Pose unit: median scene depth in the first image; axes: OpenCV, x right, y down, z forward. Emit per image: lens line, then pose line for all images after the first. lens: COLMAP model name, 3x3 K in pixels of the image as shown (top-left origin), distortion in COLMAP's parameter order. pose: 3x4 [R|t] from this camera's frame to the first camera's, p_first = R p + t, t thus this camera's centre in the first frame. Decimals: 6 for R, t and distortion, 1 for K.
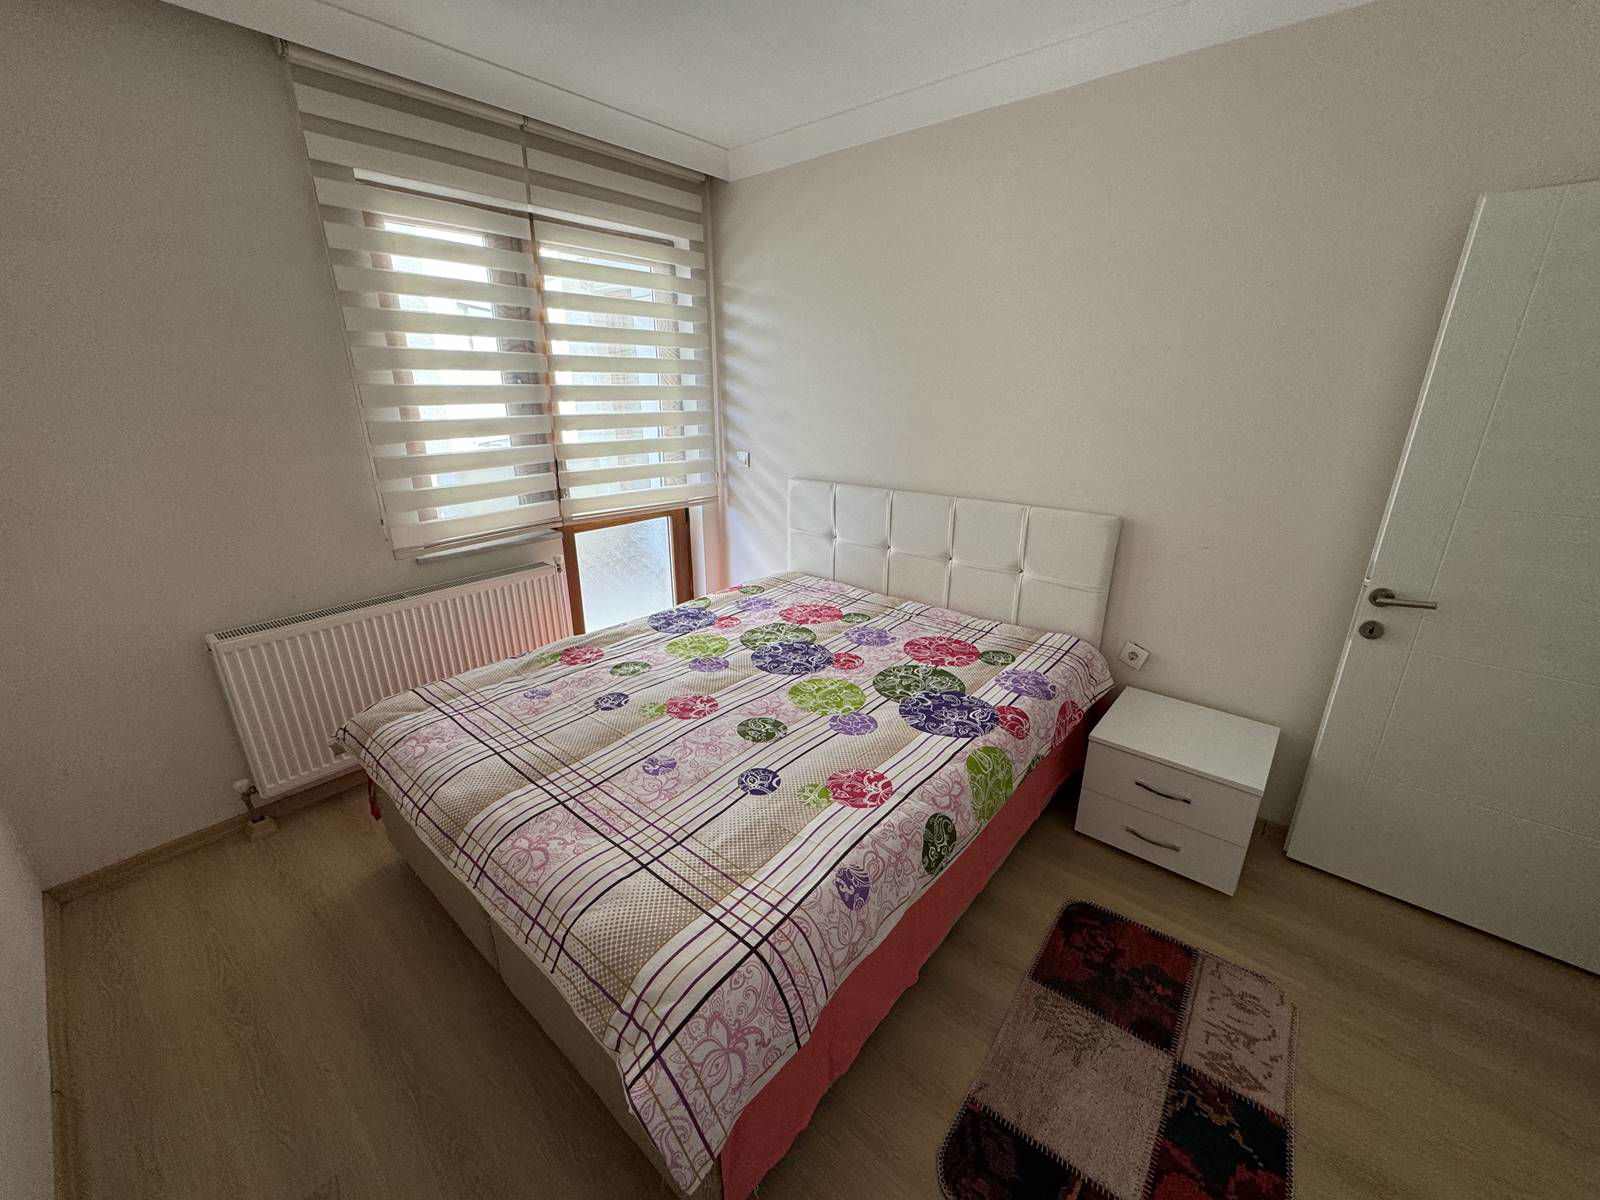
lens RADIAL K [[635.5, 0, 800.3], [0, 635.5, 601.1], [0, 0, 1]] dist [-0.003089, 0.000445]
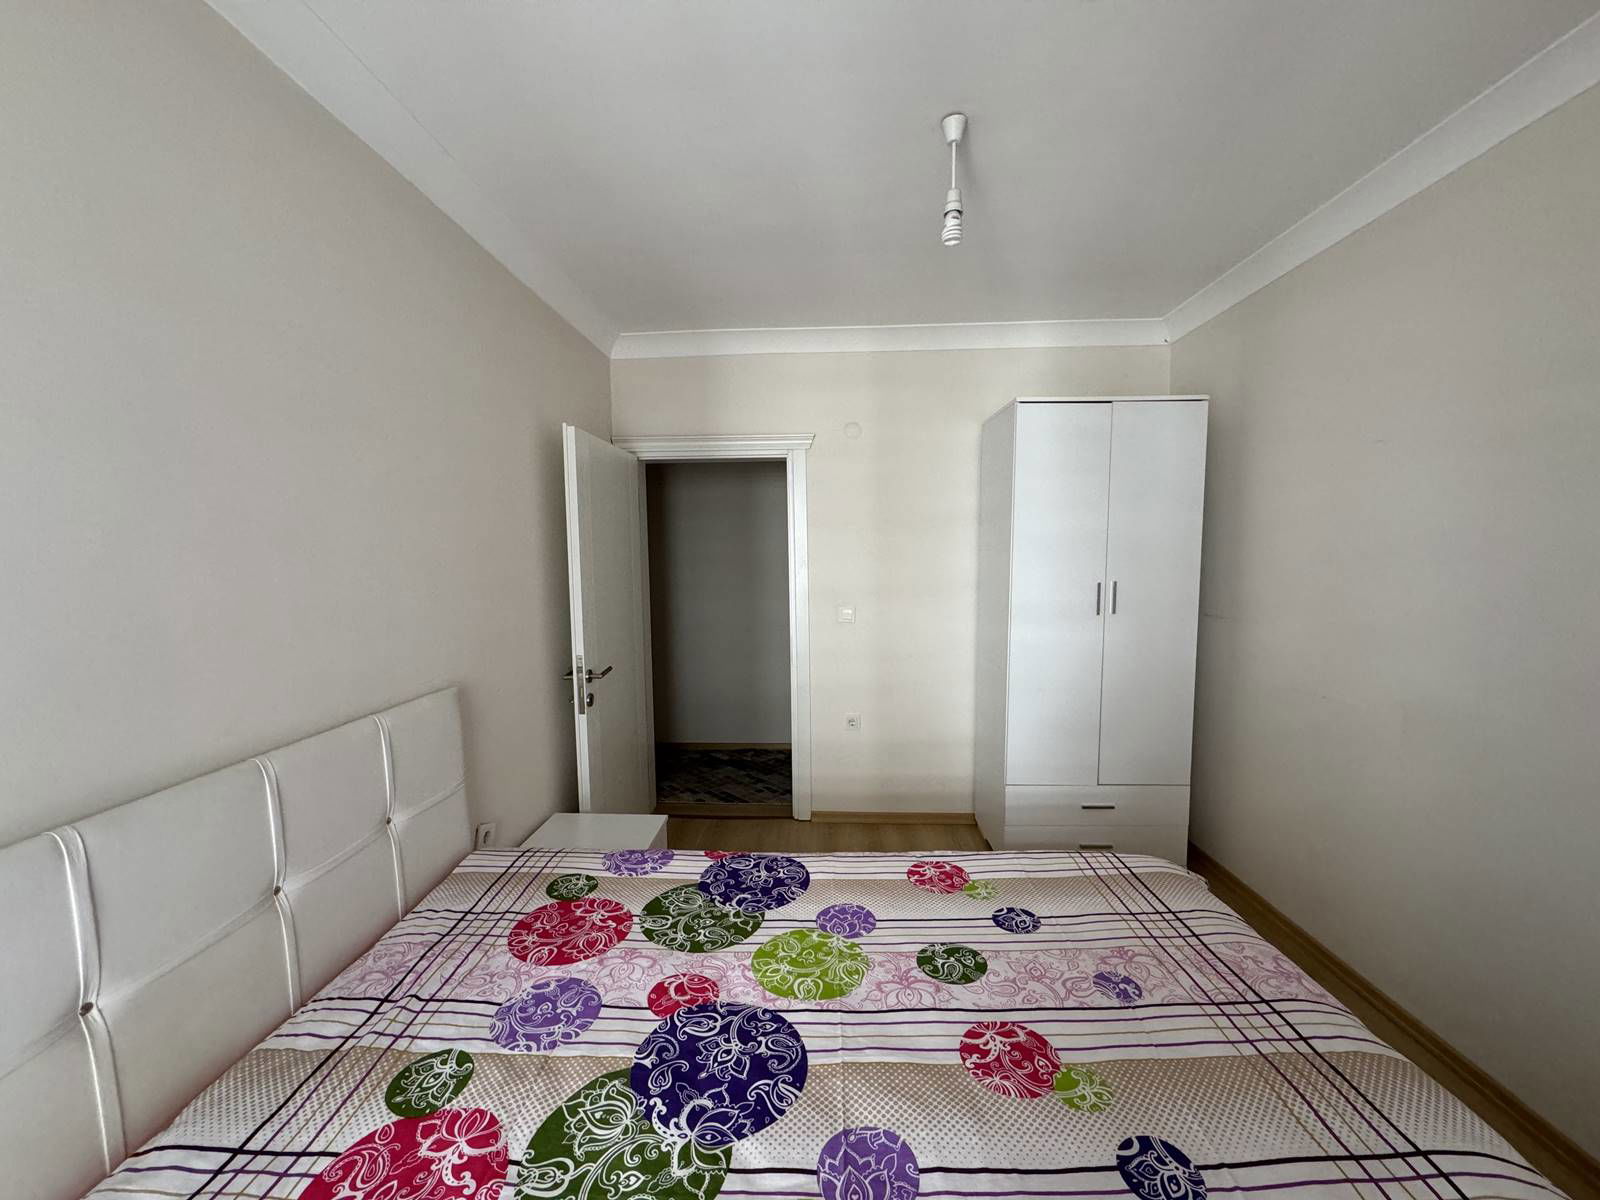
lens RADIAL K [[634.9, 0, 801.4], [0, 634.9, 606.2], [0, 0, 1]] dist [-0.001771, 0.000105]
pose [[-0.619632, -0.056668, 0.782844, -0.404545], [0.265766, 0.923327, 0.277194, -0.341771], [-0.738529, 0.379812, -0.557062, 1.116106]]
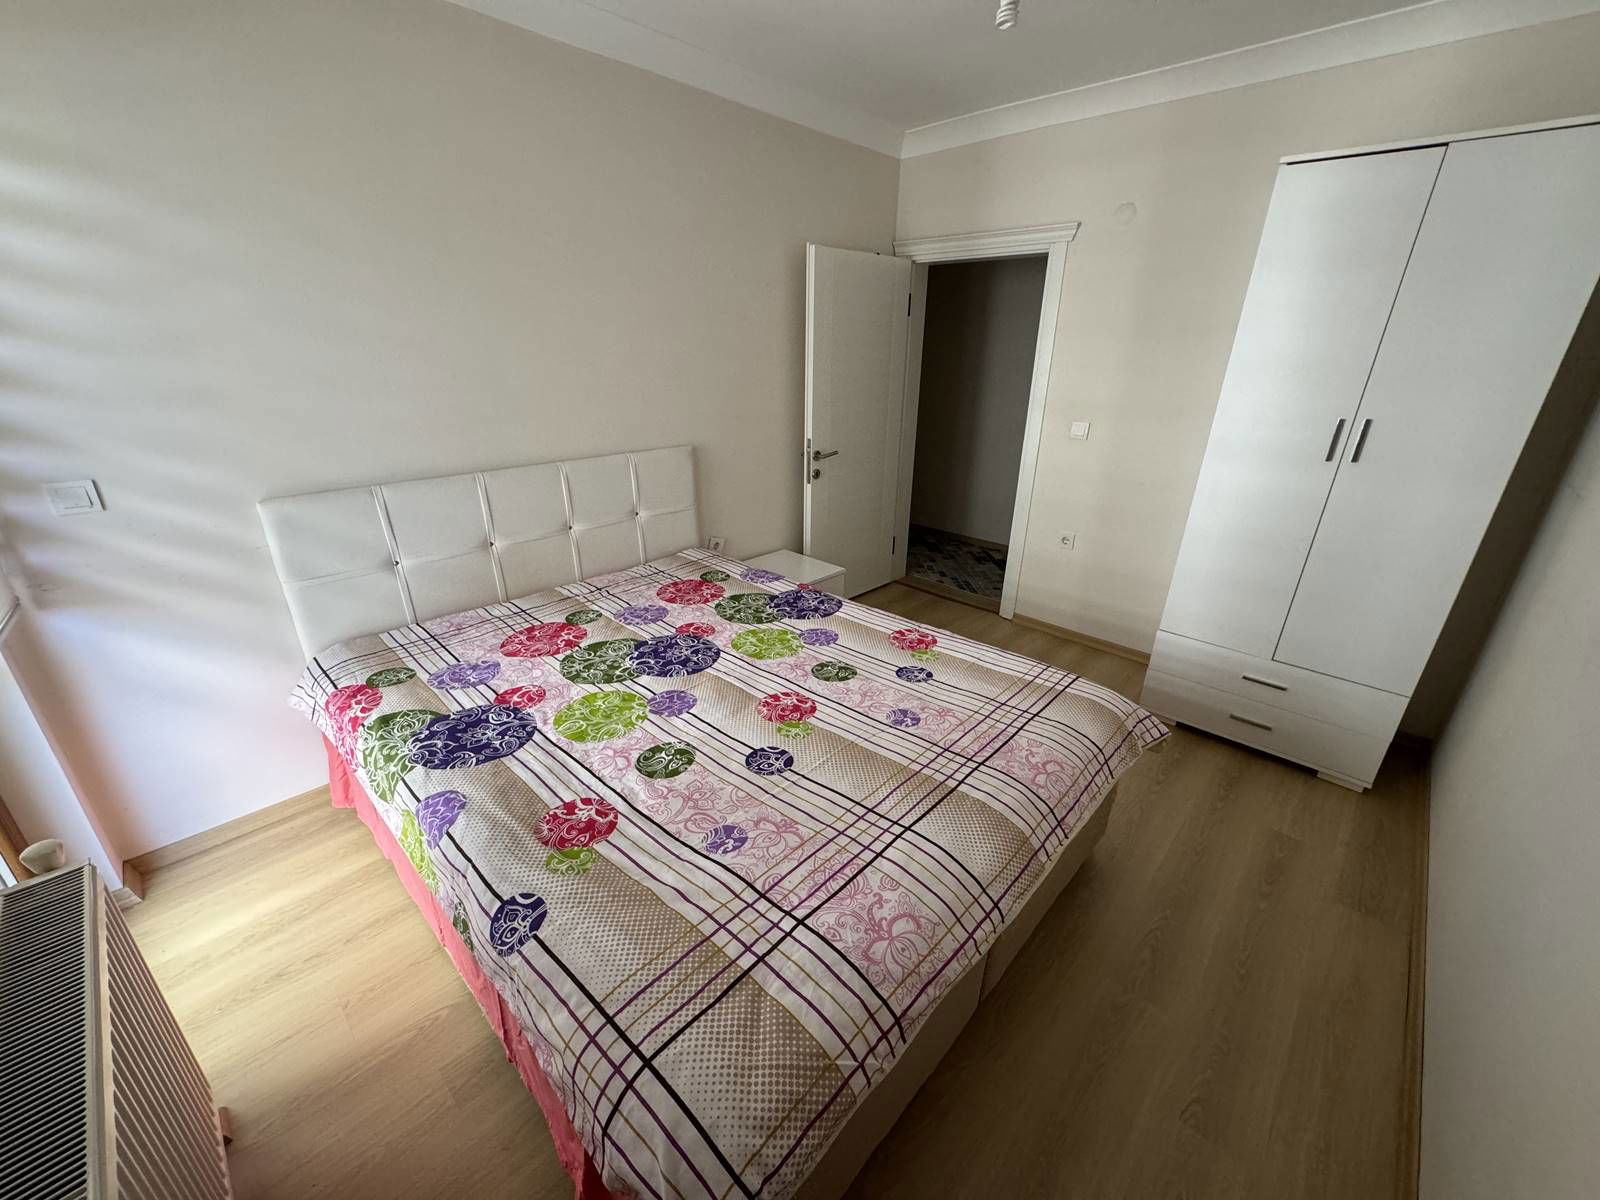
lens RADIAL K [[635.5, 0, 800.3], [0, 635.5, 601.1], [0, 0, 1]] dist [-0.003089, 0.000445]
pose [[0.051353, -0.374790, 0.925686, -0.813762], [0.313896, 0.885991, 0.341305, -0.229336], [-0.948068, 0.273042, 0.163143, 0.687244]]
